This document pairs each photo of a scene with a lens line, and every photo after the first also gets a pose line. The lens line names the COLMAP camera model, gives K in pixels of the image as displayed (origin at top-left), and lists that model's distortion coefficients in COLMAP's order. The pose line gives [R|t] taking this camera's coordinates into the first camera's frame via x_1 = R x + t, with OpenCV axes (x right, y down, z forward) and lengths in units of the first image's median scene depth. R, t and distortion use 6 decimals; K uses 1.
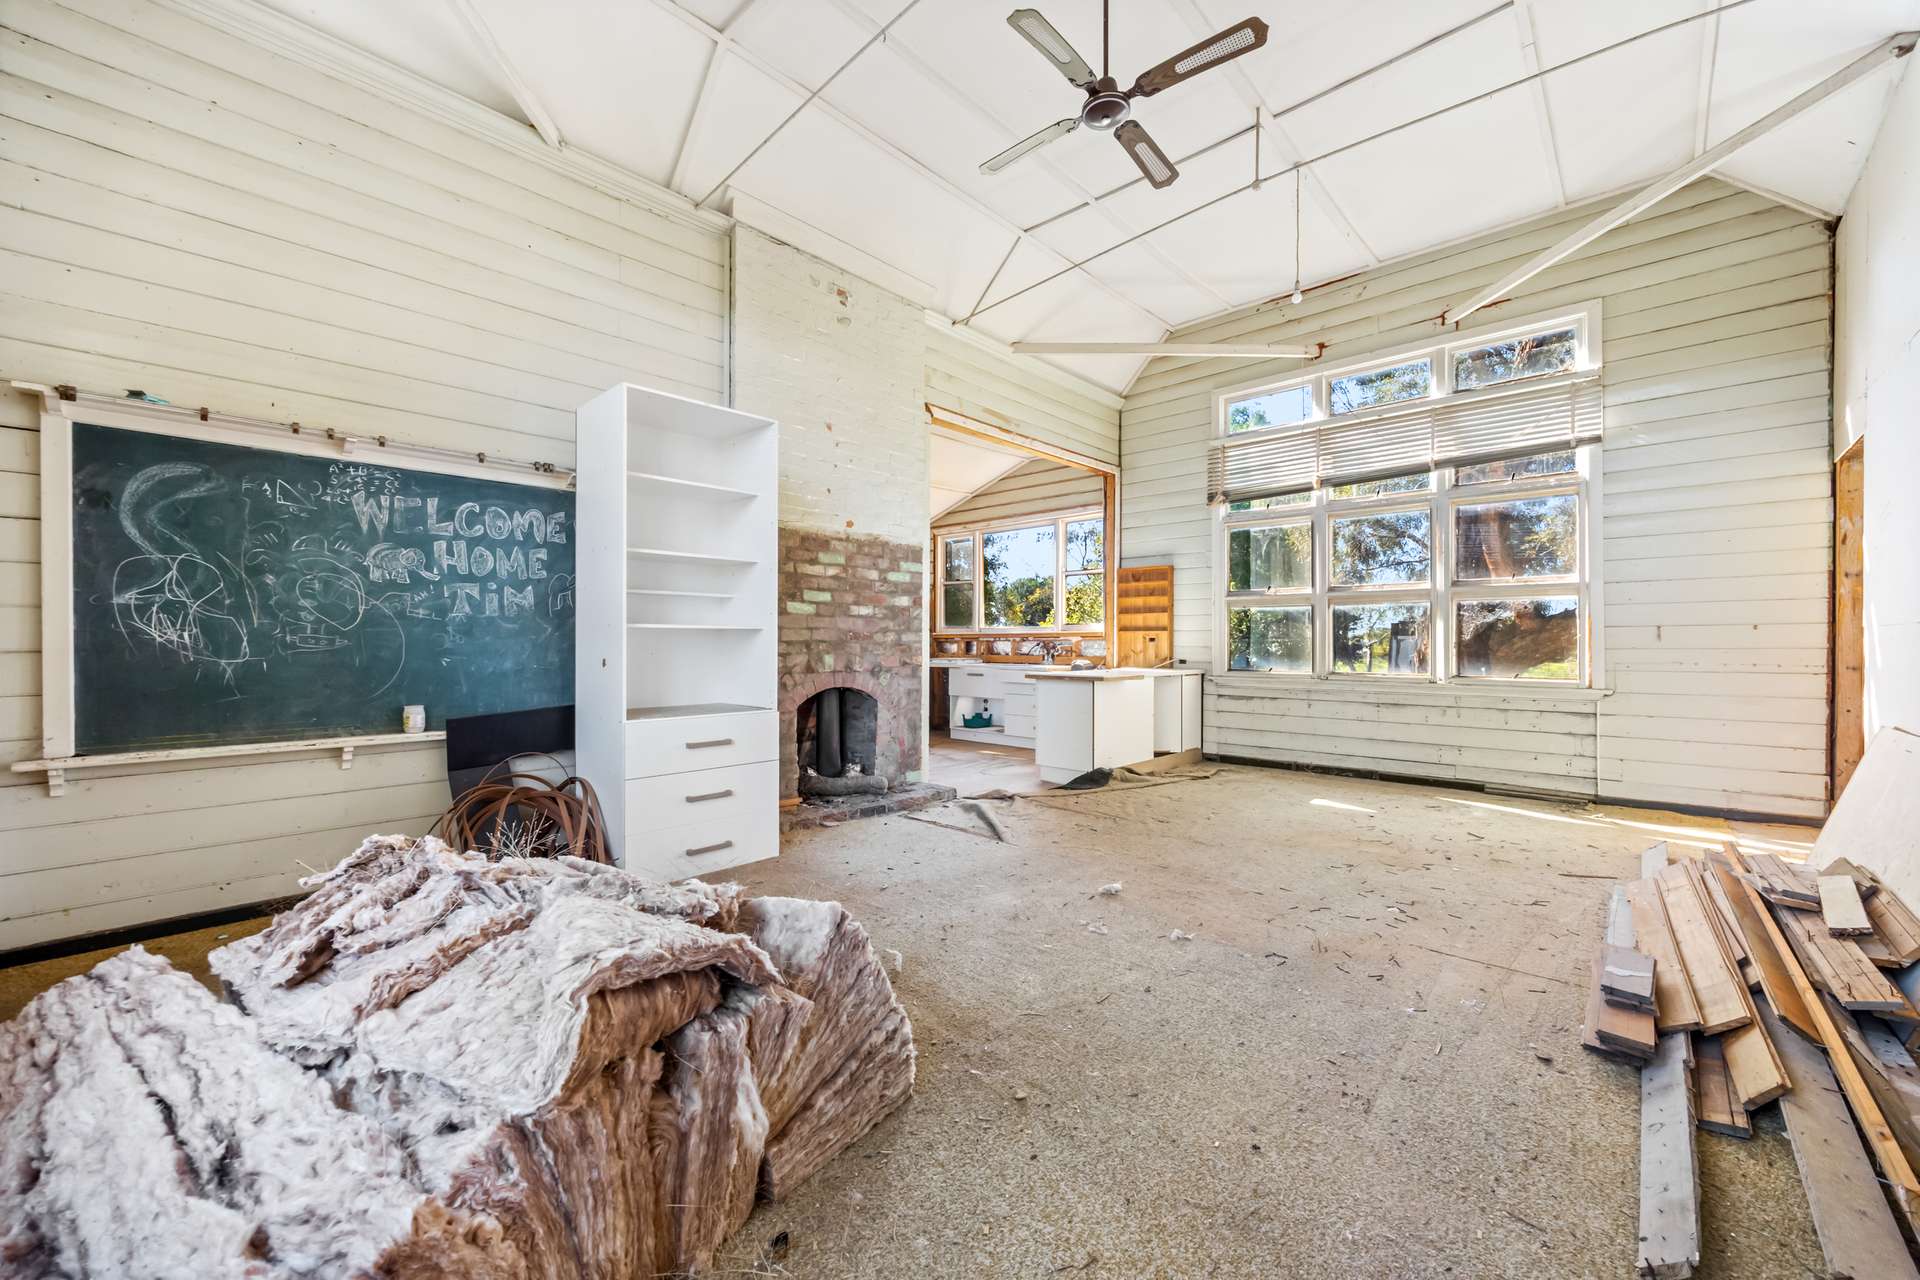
lens RADIAL K [[745.6, 0, 957.2], [0, 745.6, 641.0], [0, 0, 1]] dist [-0.003361, -0.000119]
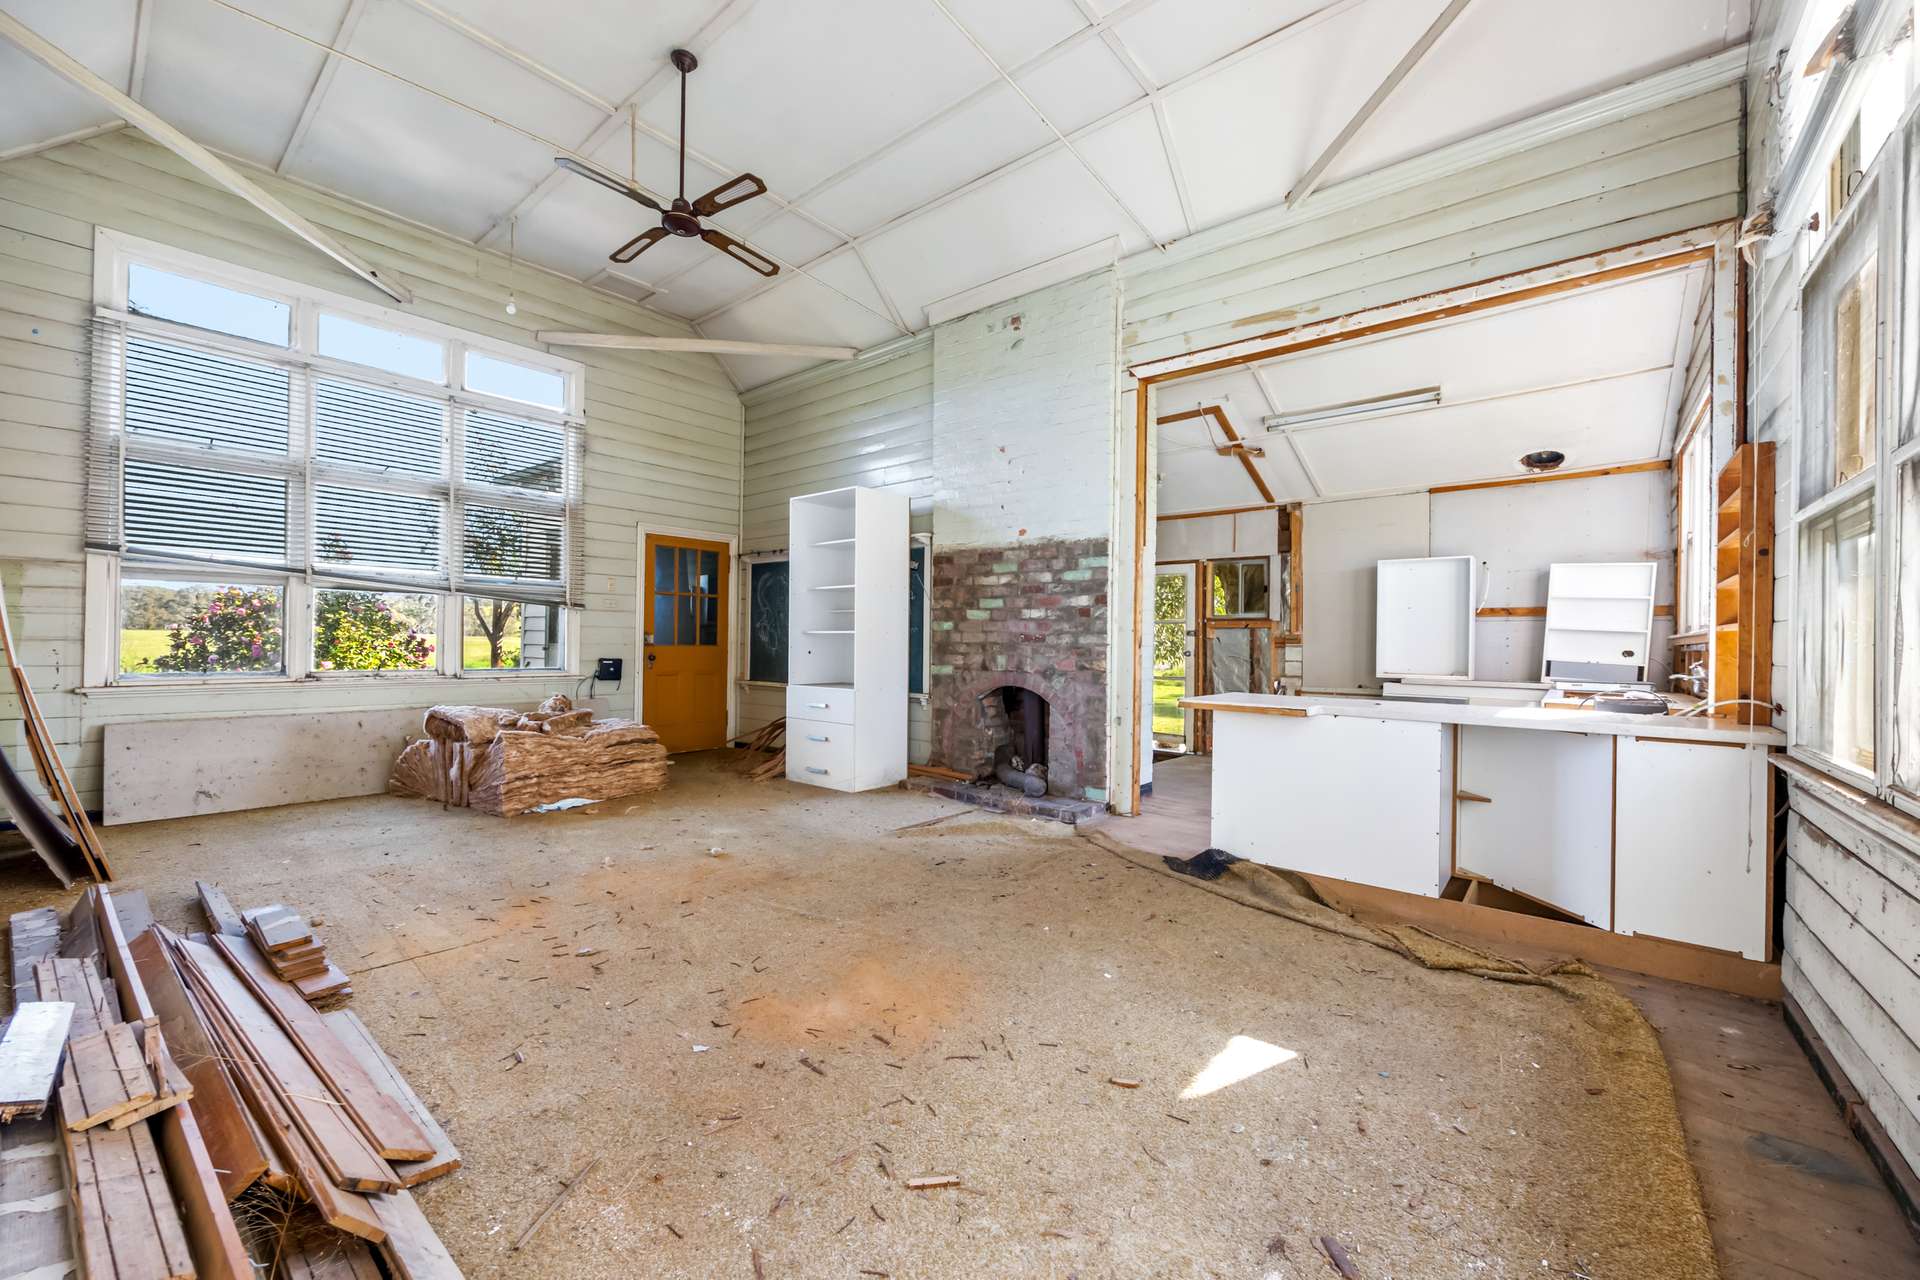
lens RADIAL K [[745.6, 0, 955.6], [0, 745.6, 646.3], [0, 0, 1]] dist [-0.003361, -0.000119]
pose [[0.054533, 0.003867, -0.998505, 0.917108], [-0.011503, 0.999929, 0.003244, 0.002138], [0.998446, 0.011309, 0.054573, 0.860430]]
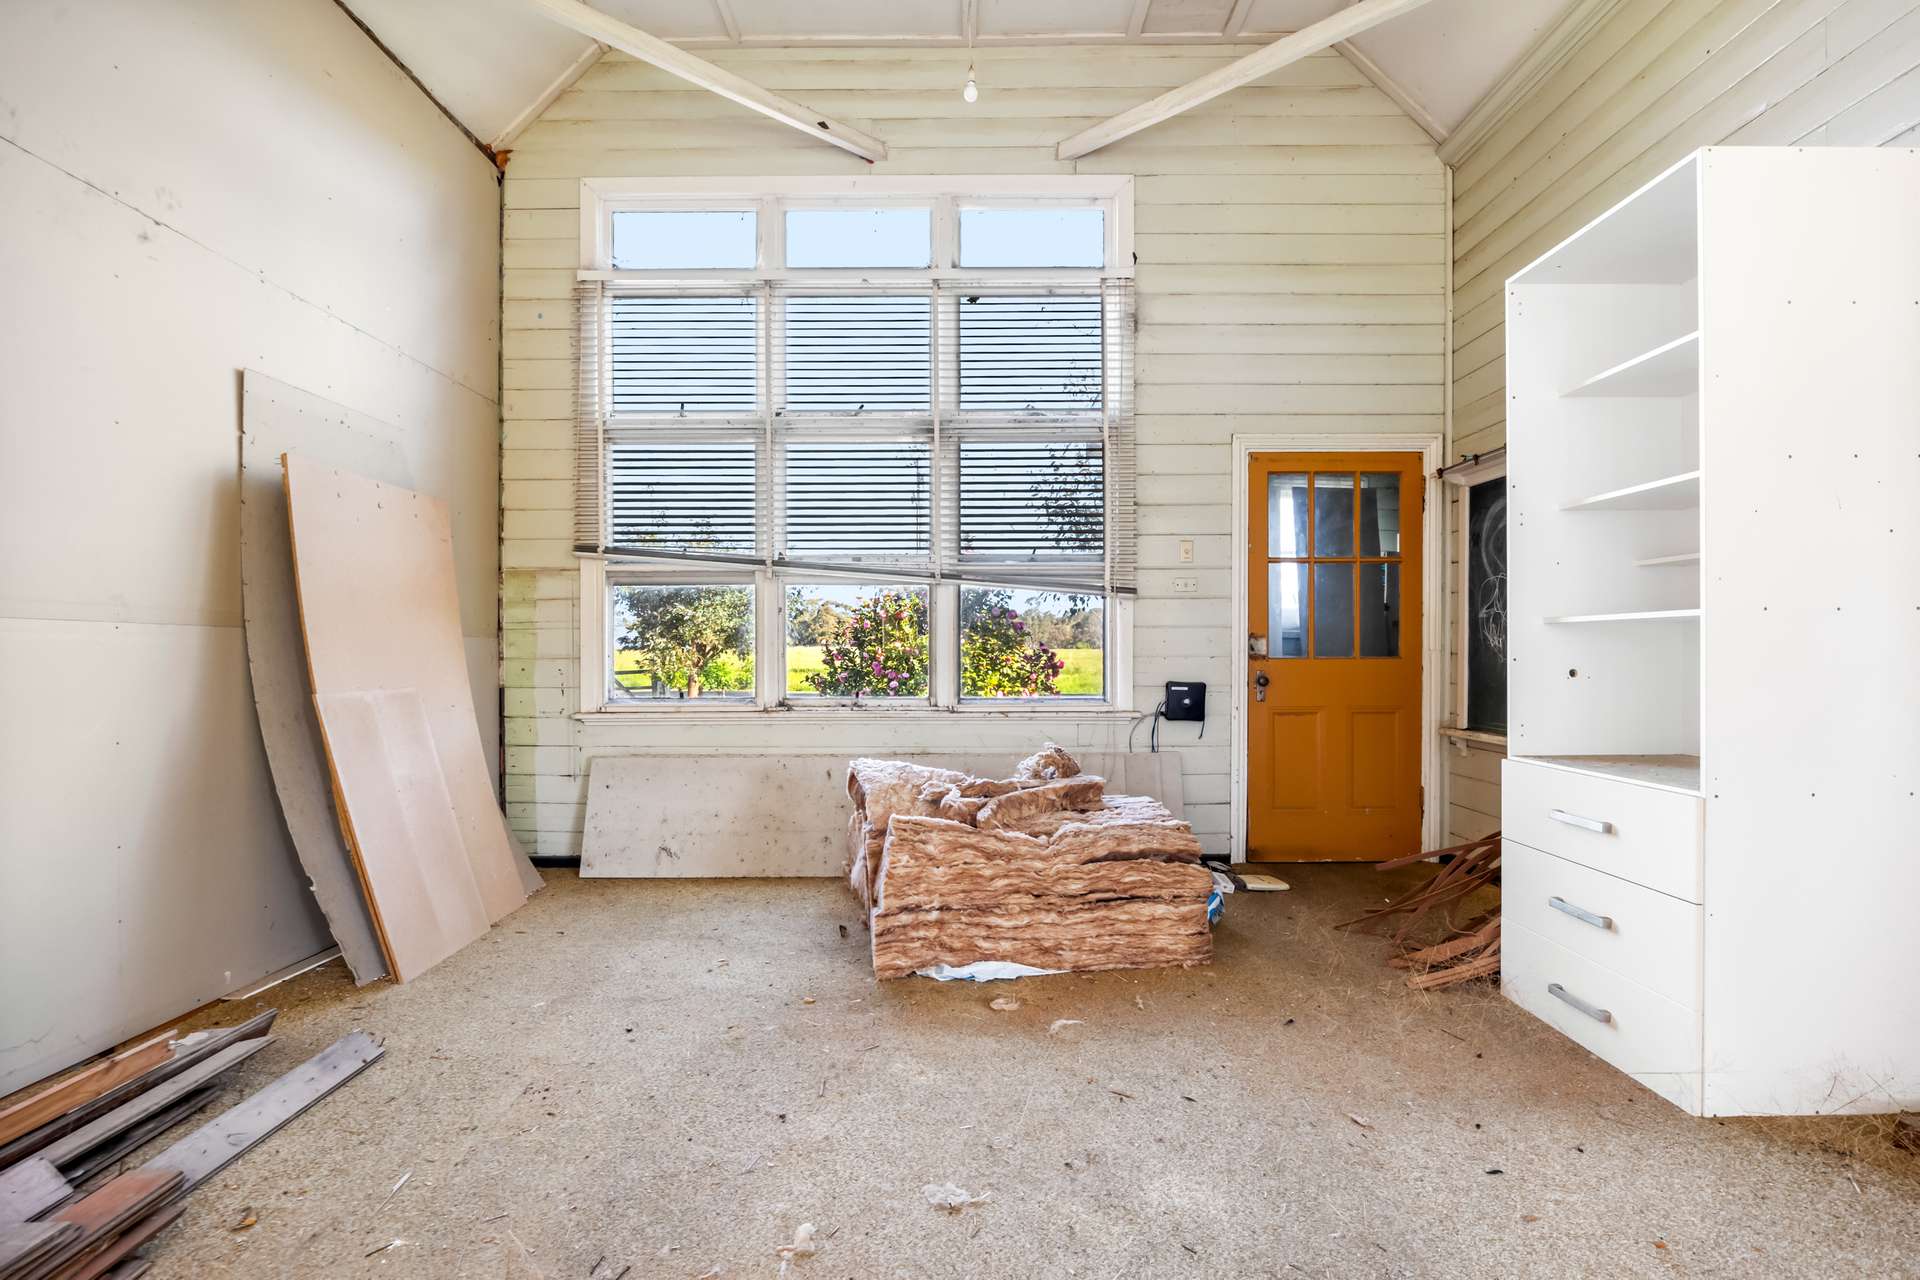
lens RADIAL K [[939.9, 0, 969.9], [0, 939.9, 657.1], [0, 0, 1]] dist [-0.008565, 0.000207]
pose [[-0.725904, 0.006287, -0.687767, 0.360672], [0.003093, 0.999978, 0.005877, 0.003798], [0.687789, 0.002139, -0.725908, 0.855288]]
